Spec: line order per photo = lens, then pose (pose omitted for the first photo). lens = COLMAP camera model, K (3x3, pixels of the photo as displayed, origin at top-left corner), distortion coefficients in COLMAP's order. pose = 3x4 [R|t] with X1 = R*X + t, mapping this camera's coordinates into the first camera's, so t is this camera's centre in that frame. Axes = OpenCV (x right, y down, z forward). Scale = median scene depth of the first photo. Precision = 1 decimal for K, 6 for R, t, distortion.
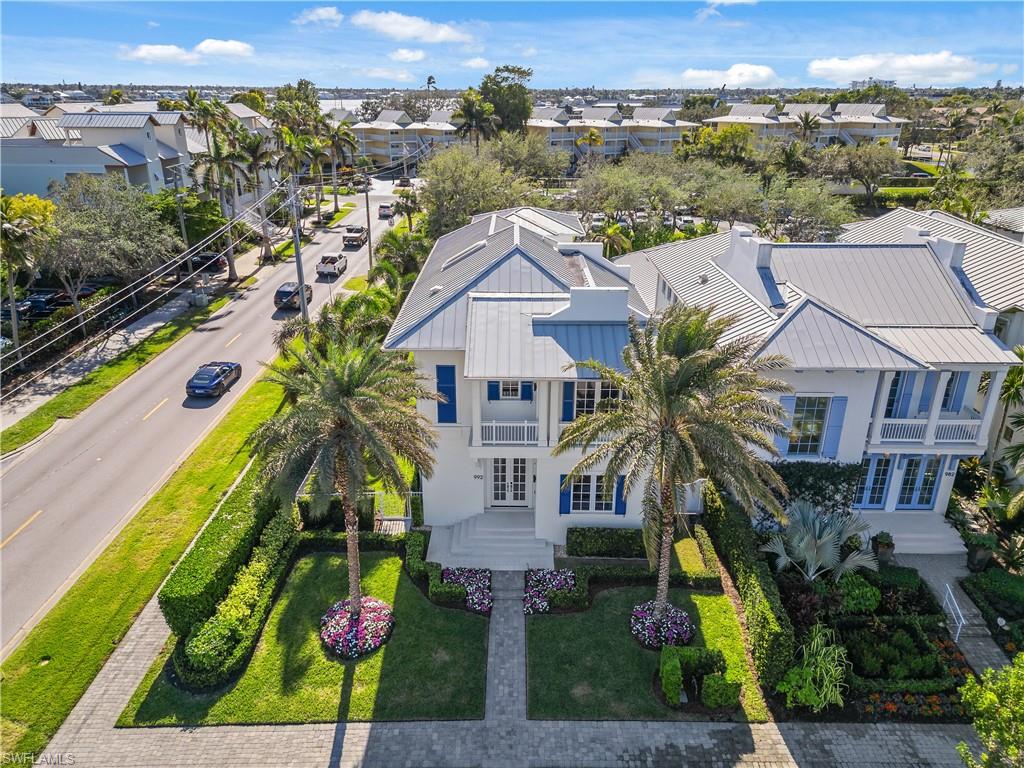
lens RADIAL K [[714.0, 0, 509.5], [0, 714.0, 380.6], [0, 0, 1]] dist [0.051818, -0.038779]
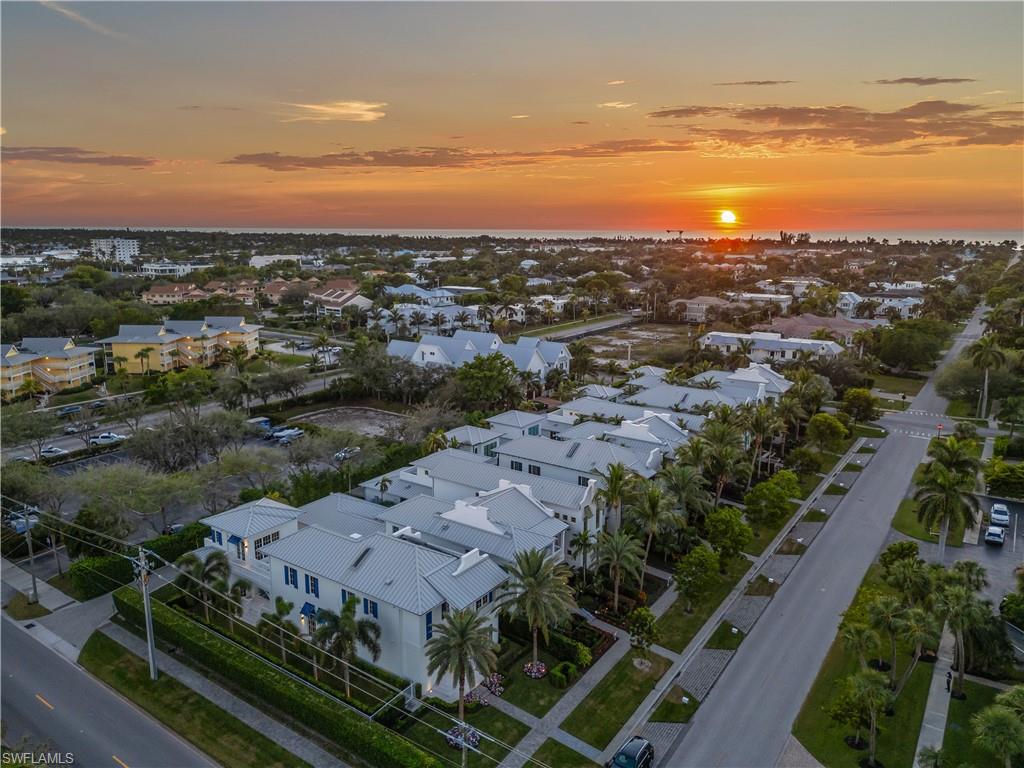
lens RADIAL K [[714.0, 0, 512.9], [0, 714.0, 381.0], [0, 0, 1]] dist [0.051818, -0.038779]
pose [[0.567335, -0.171846, 0.805357, -1.593822], [0.303326, 0.952830, -0.010365, -0.596231], [-0.765587, 0.250167, 0.592699, -0.674489]]
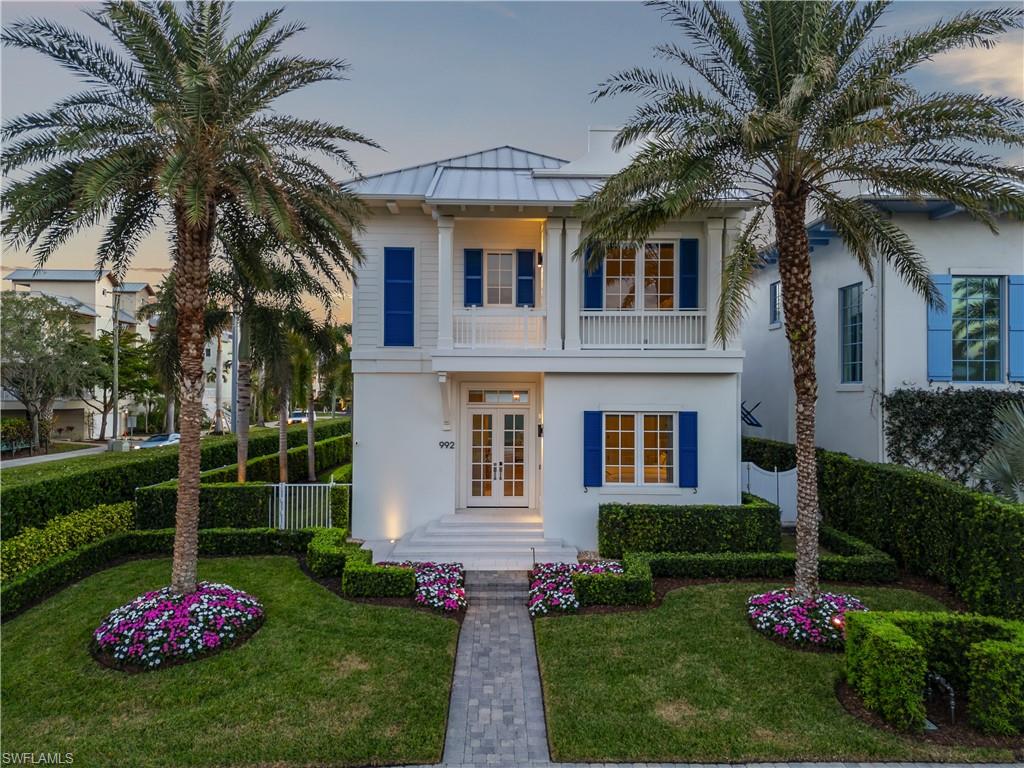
lens RADIAL K [[714.0, 0, 510.1], [0, 714.0, 379.3], [0, 0, 1]] dist [0.051818, -0.038779]
pose [[0.999602, 0.001722, 0.028162, -0.007439], [0.009397, 0.920835, -0.389840, 0.342804], [-0.026604, 0.389949, 0.920452, 0.445790]]
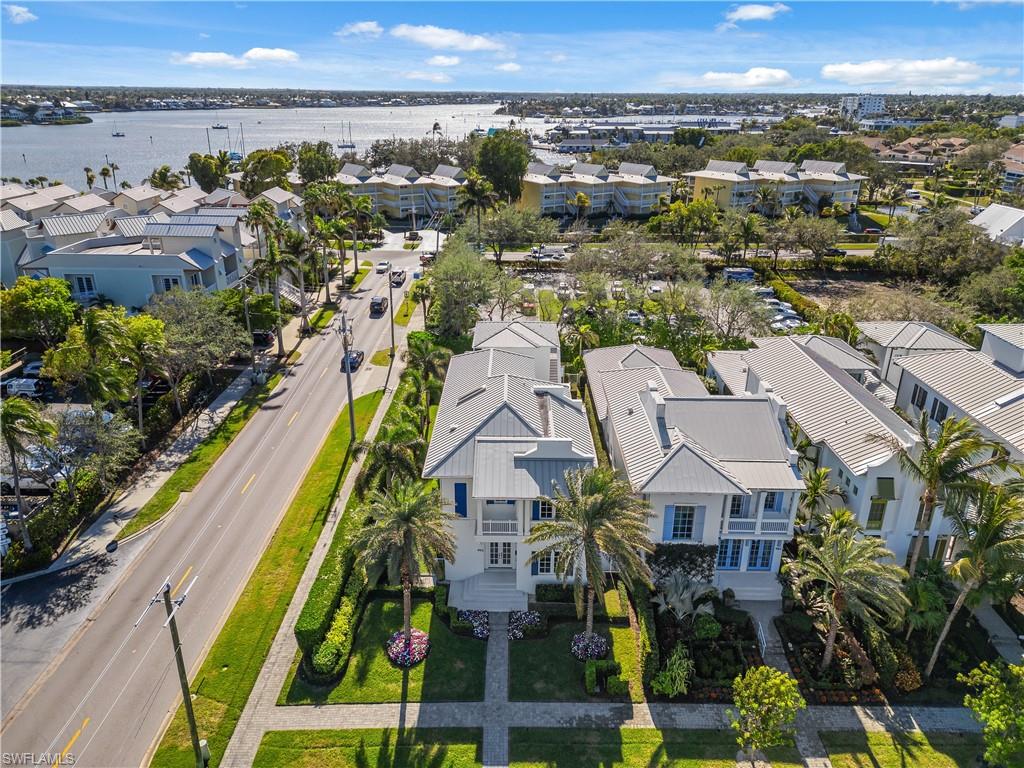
lens RADIAL K [[714.0, 0, 509.9], [0, 714.0, 379.2], [0, 0, 1]] dist [0.051818, -0.038779]
pose [[0.999996, 0.002535, 0.001106, 0.019730], [-0.002532, 0.999994, -0.002308, -0.254233], [-0.001112, 0.002305, 0.999997, -0.617031]]
